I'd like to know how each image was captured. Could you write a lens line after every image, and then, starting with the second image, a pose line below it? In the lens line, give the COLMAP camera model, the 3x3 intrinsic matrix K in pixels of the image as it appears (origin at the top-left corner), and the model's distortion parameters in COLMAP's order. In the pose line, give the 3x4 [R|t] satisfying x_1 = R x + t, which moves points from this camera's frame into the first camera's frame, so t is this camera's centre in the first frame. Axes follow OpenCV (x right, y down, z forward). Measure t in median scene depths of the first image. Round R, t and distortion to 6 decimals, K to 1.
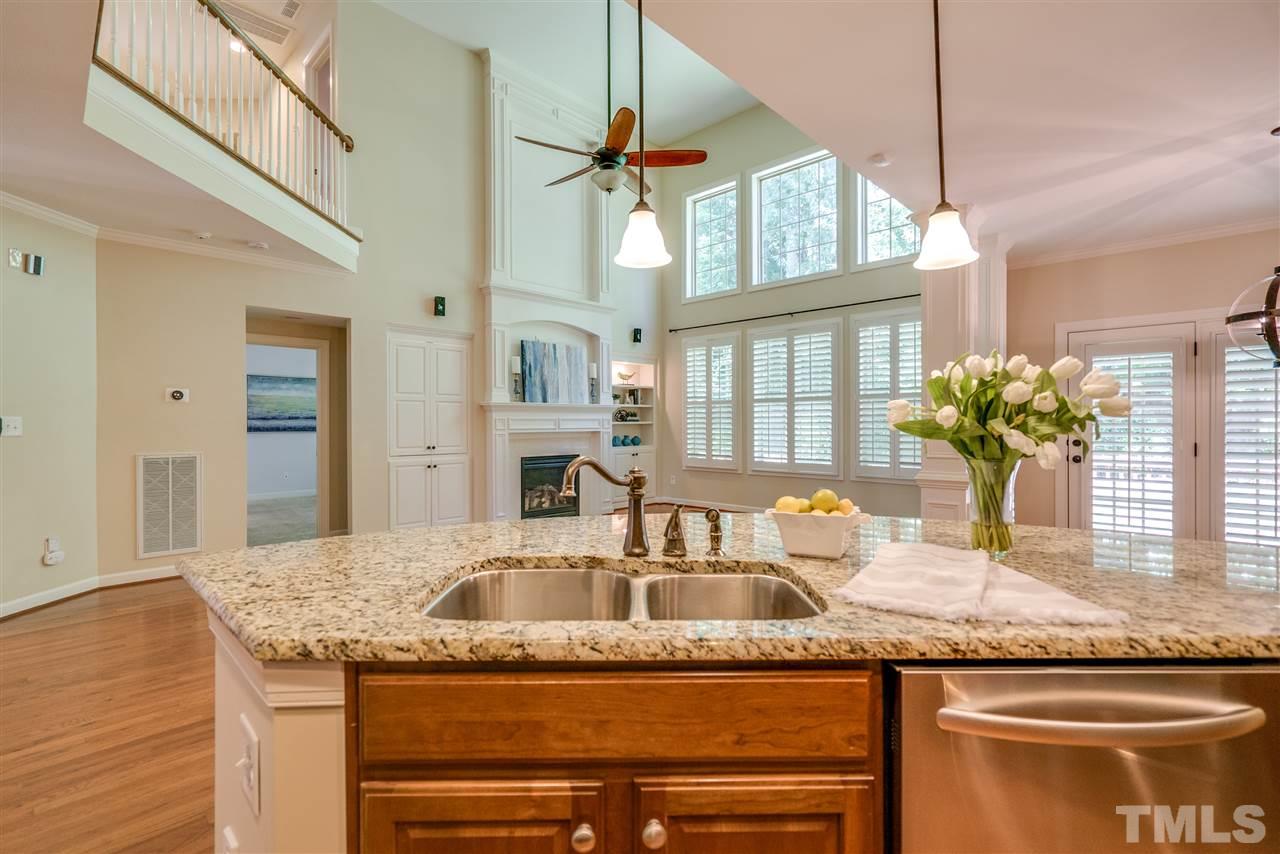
lens RADIAL K [[578.6, 0, 637.1], [0, 578.6, 429.7], [0, 0, 1]] dist [-0.008105, 0.003031]
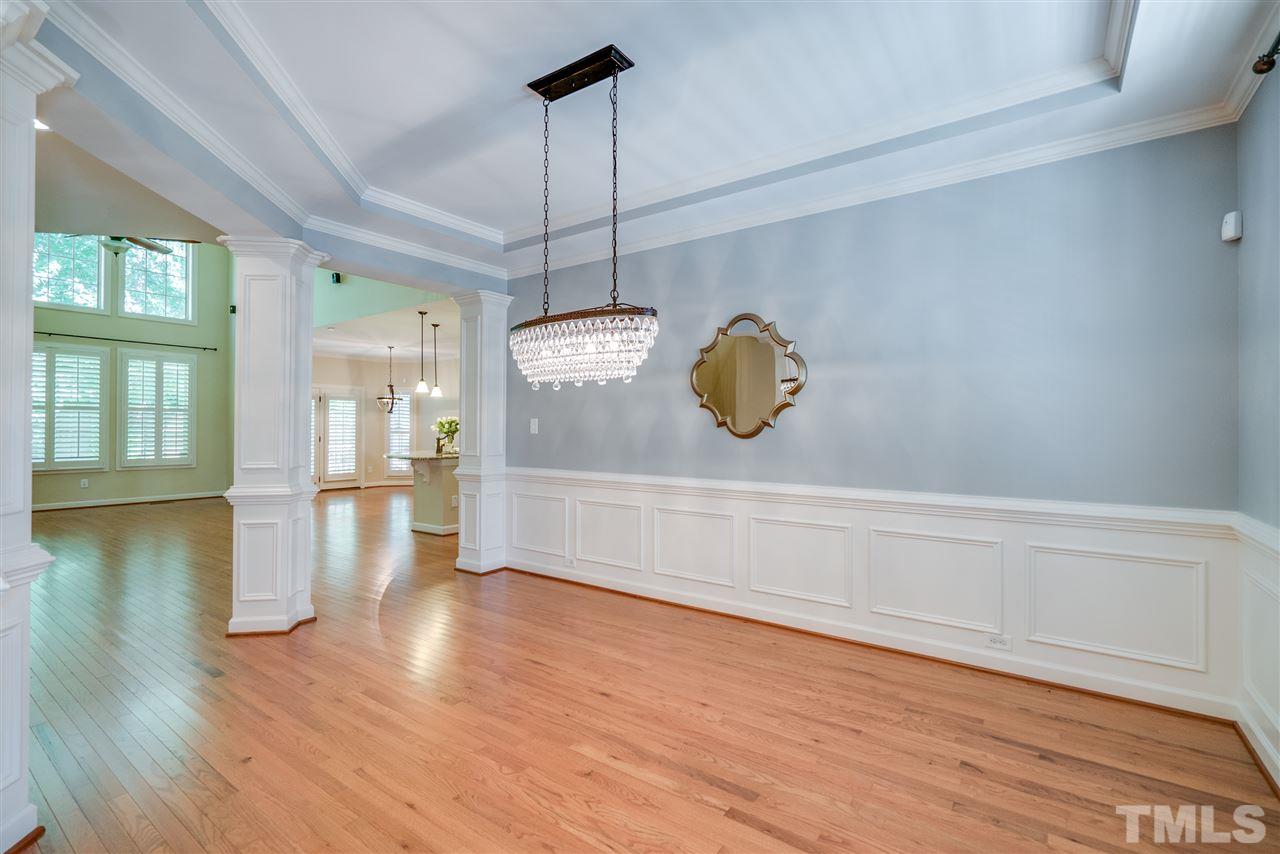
lens RADIAL K [[578.6, 0, 635.9], [0, 578.6, 429.1], [0, 0, 1]] dist [-0.008105, 0.003031]
pose [[-0.145970, 0.001161, 0.989288, -1.060387], [0.010942, 0.999940, 0.000441, 0.004501], [-0.989228, 0.010889, -0.145974, 0.001082]]
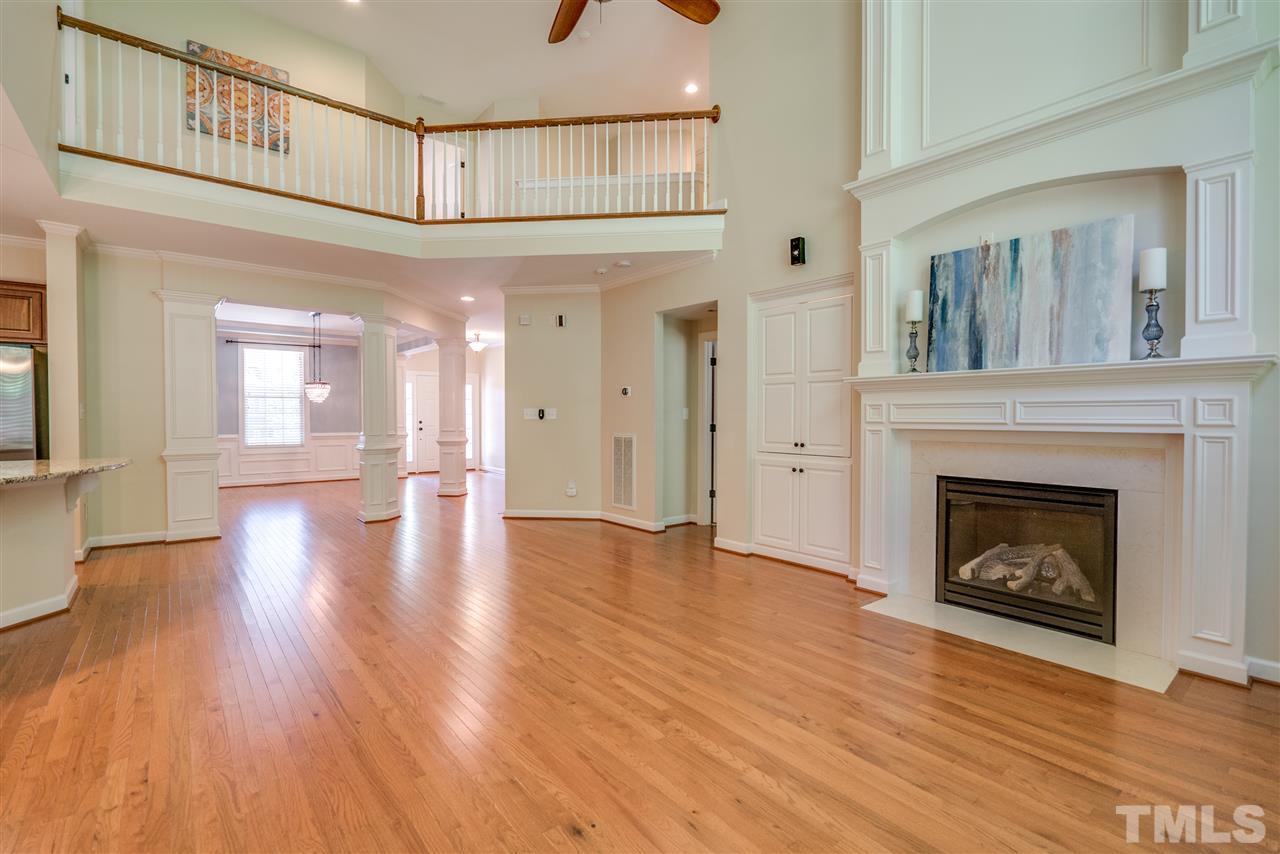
lens RADIAL K [[578.6, 0, 638.5], [0, 578.6, 424.2], [0, 0, 1]] dist [-0.008105, 0.003031]
pose [[-0.116393, 0.017097, -0.993056, 0.348409], [-0.013566, 0.999731, 0.018802, -0.005540], [0.993111, 0.015660, -0.116130, 0.756910]]
